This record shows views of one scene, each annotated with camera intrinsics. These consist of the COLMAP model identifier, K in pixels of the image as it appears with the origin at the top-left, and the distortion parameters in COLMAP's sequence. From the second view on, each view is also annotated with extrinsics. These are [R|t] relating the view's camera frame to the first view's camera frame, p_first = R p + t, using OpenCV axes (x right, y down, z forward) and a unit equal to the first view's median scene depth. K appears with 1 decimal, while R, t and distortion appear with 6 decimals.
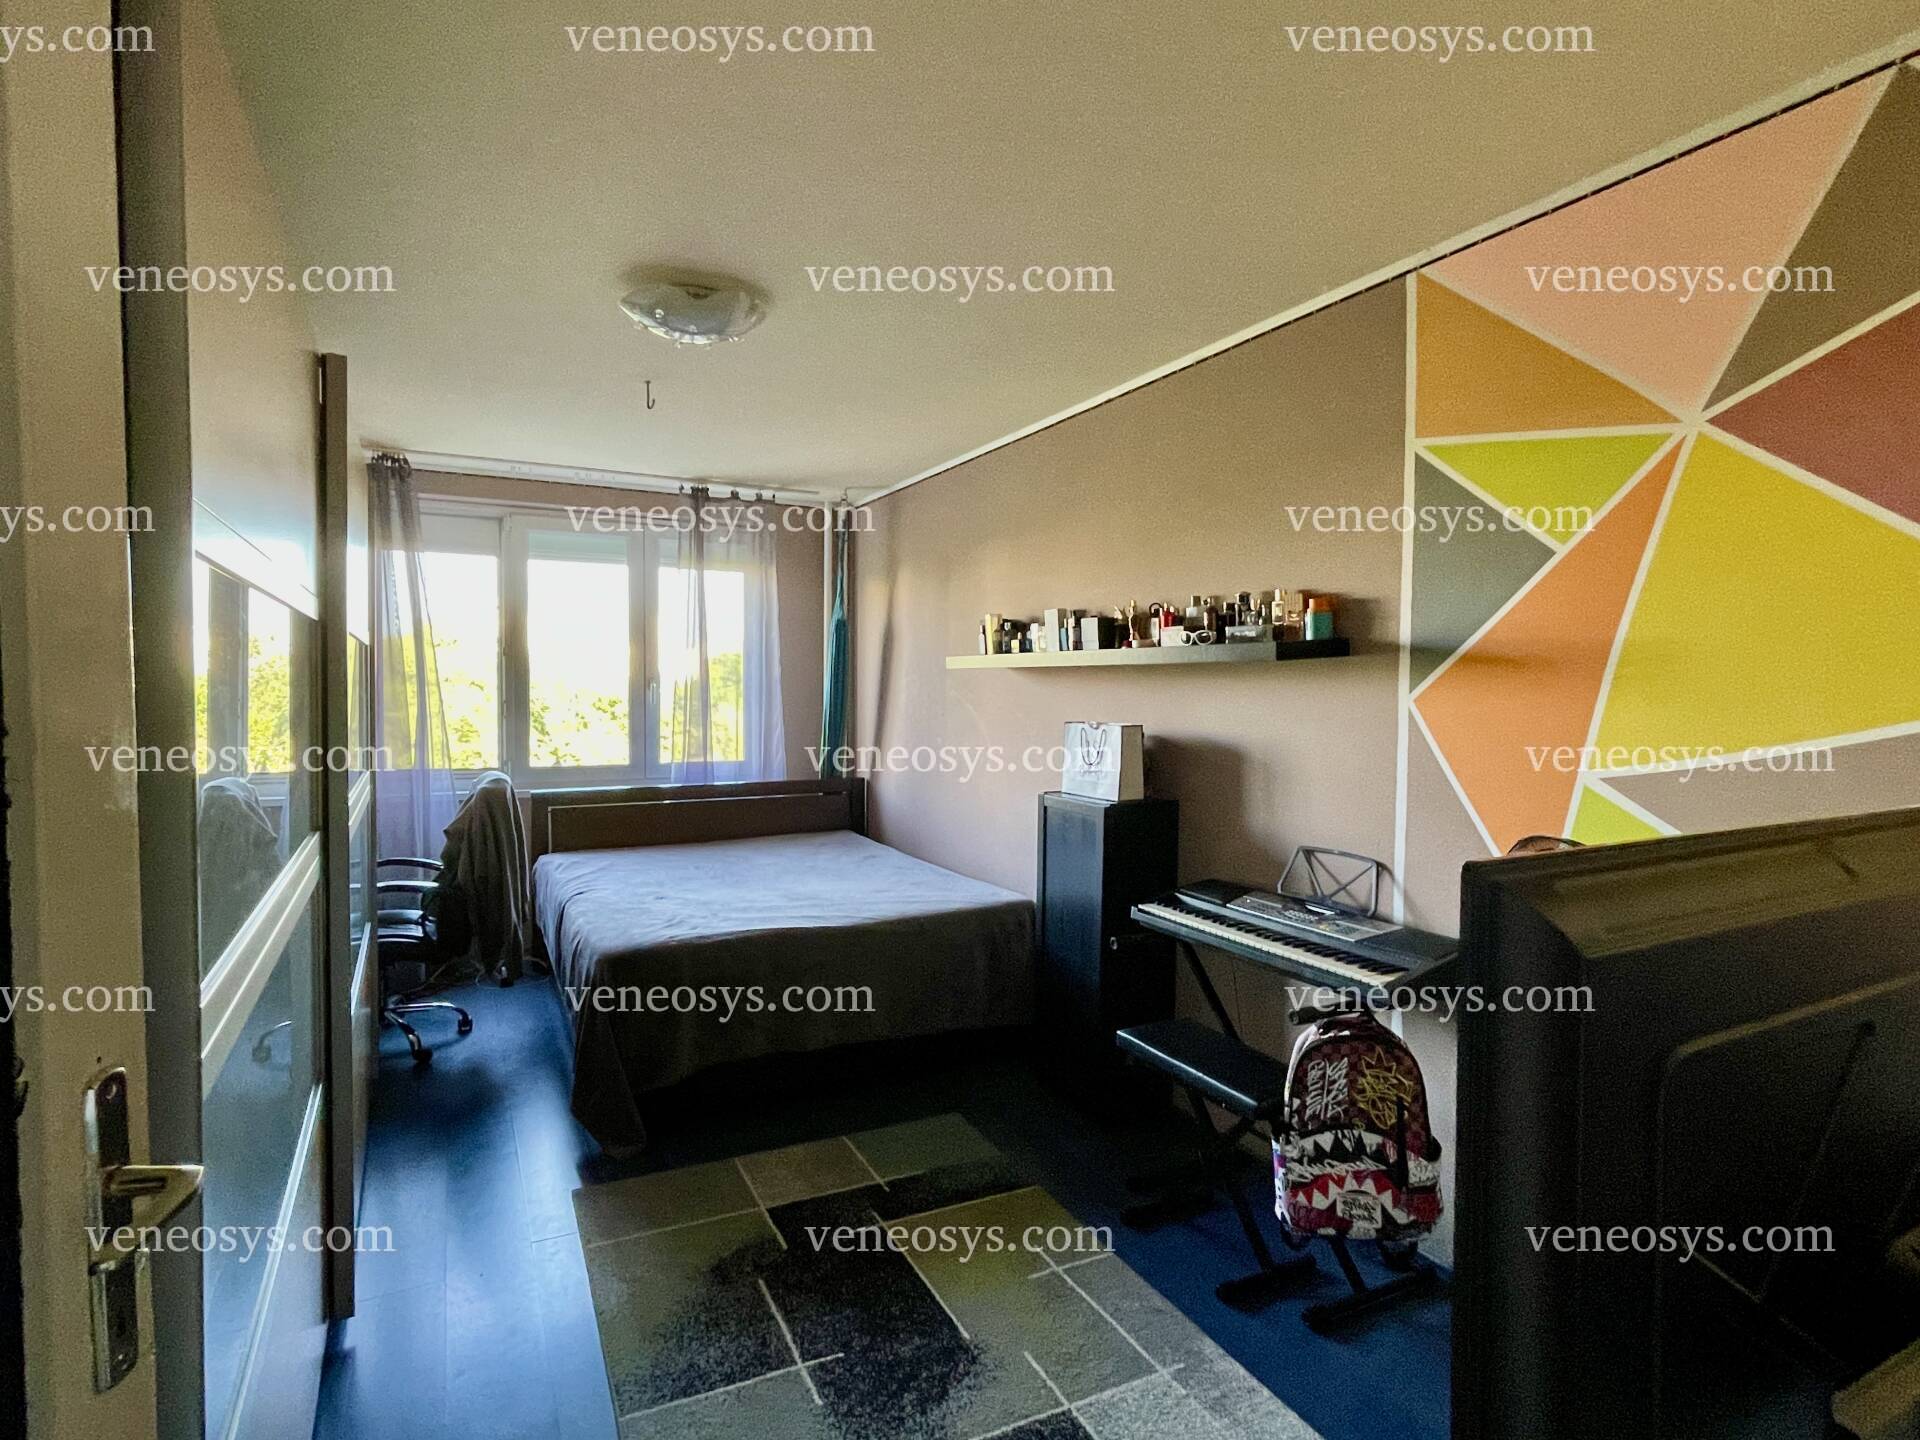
lens RADIAL K [[1038.9, 0, 963.1], [0, 1038.9, 721.9], [0, 0, 1]] dist [-0.000881, -0.000322]
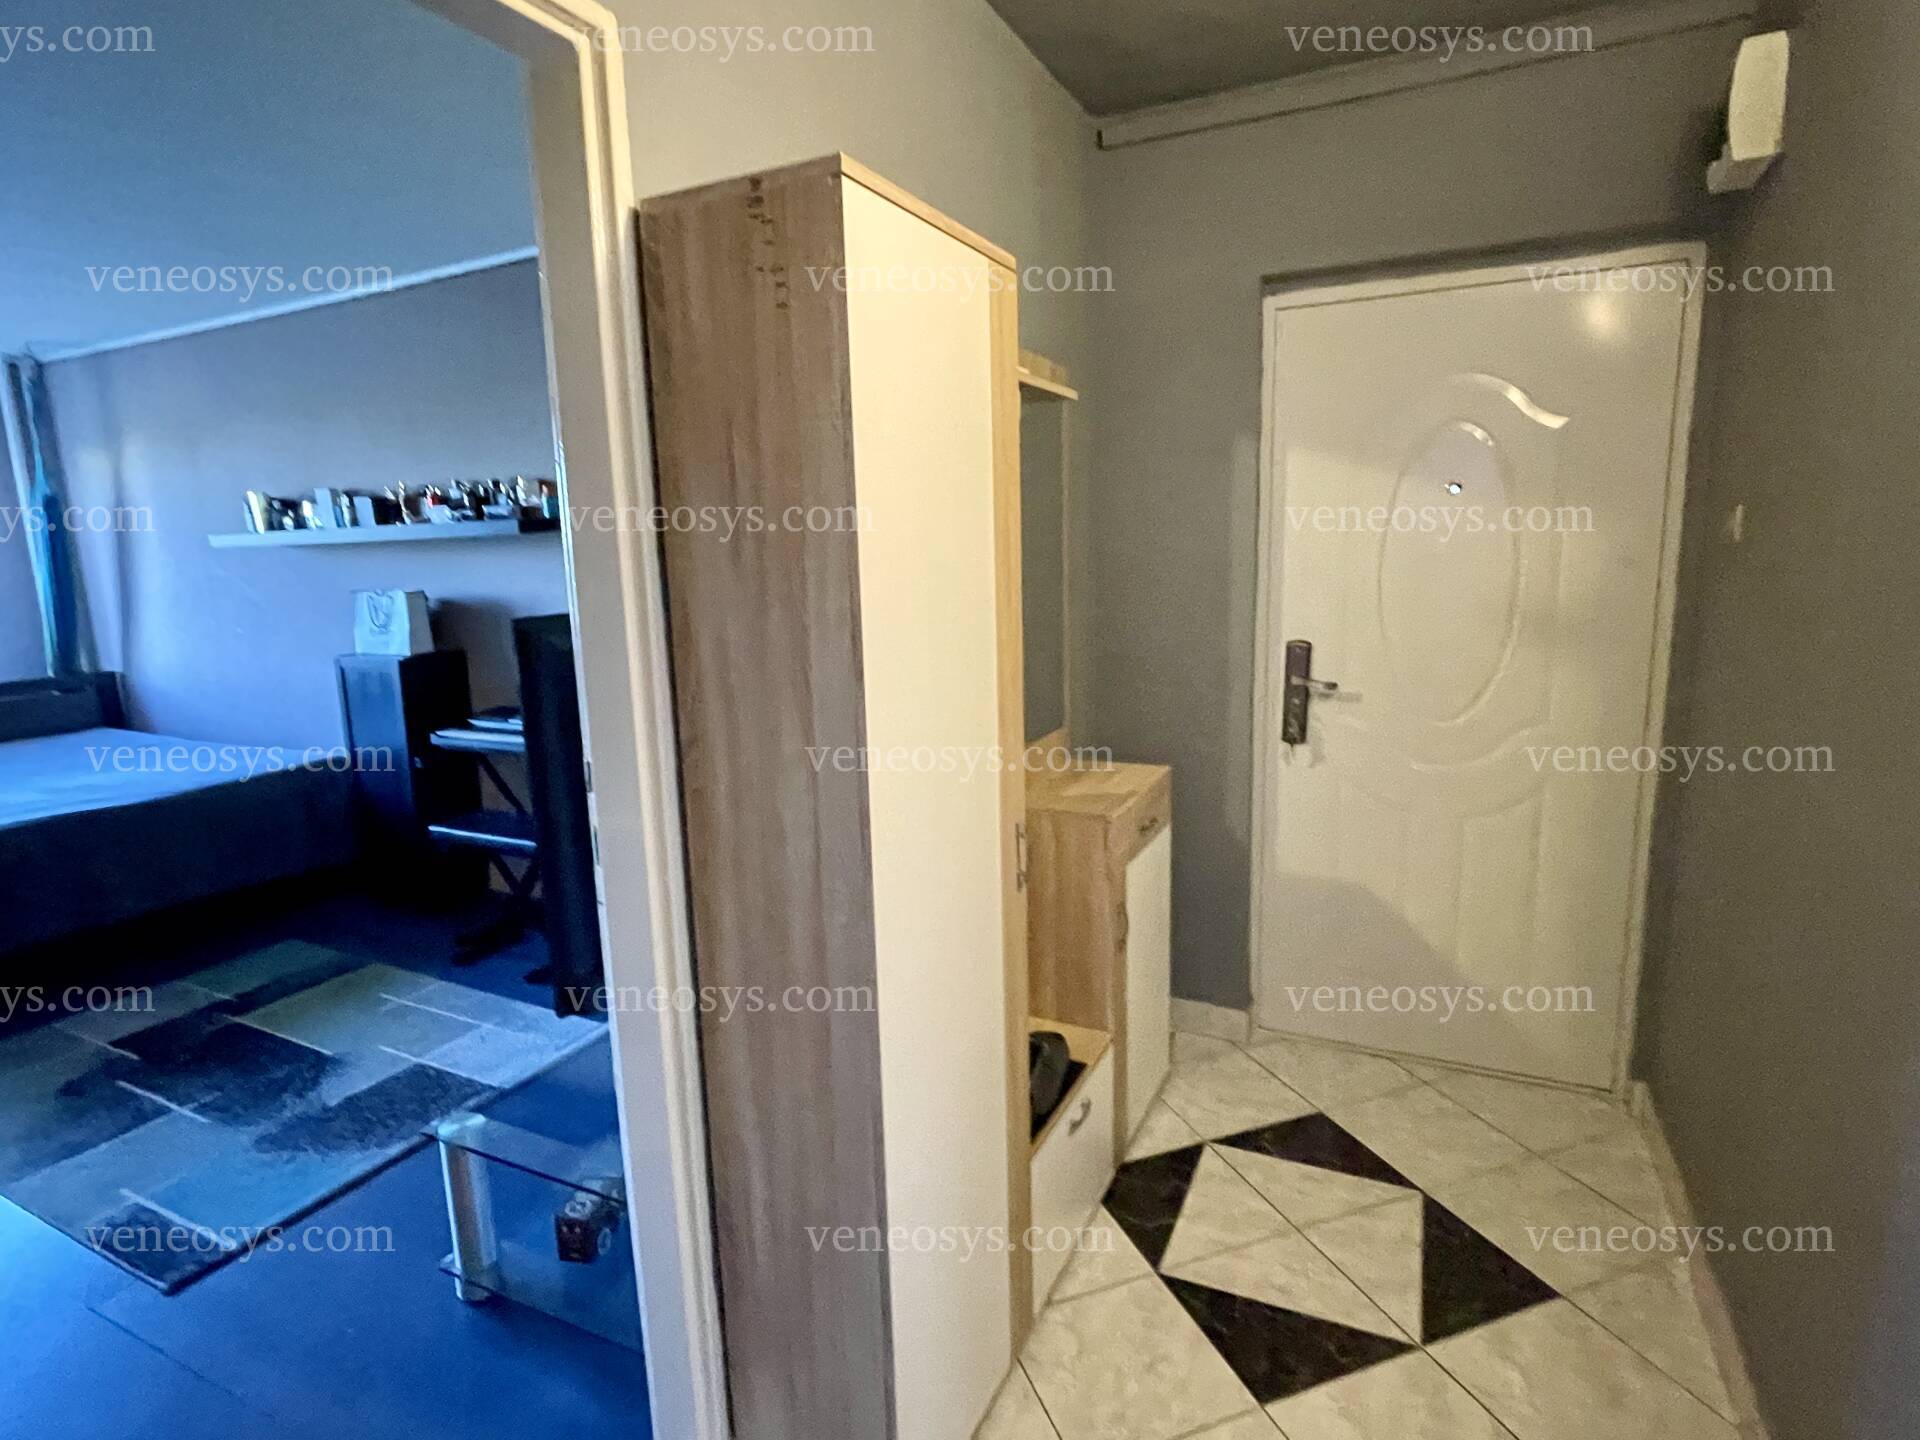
lens RADIAL K [[1038.9, 0, 960.7], [0, 1038.9, 760.4], [0, 0, 1]] dist [-0.000881, -0.000322]
pose [[0.815044, -0.135956, 0.563222, -0.024400], [0.048320, 0.984643, 0.167758, 0.025183], [-0.577381, -0.109515, 0.809097, -0.345128]]
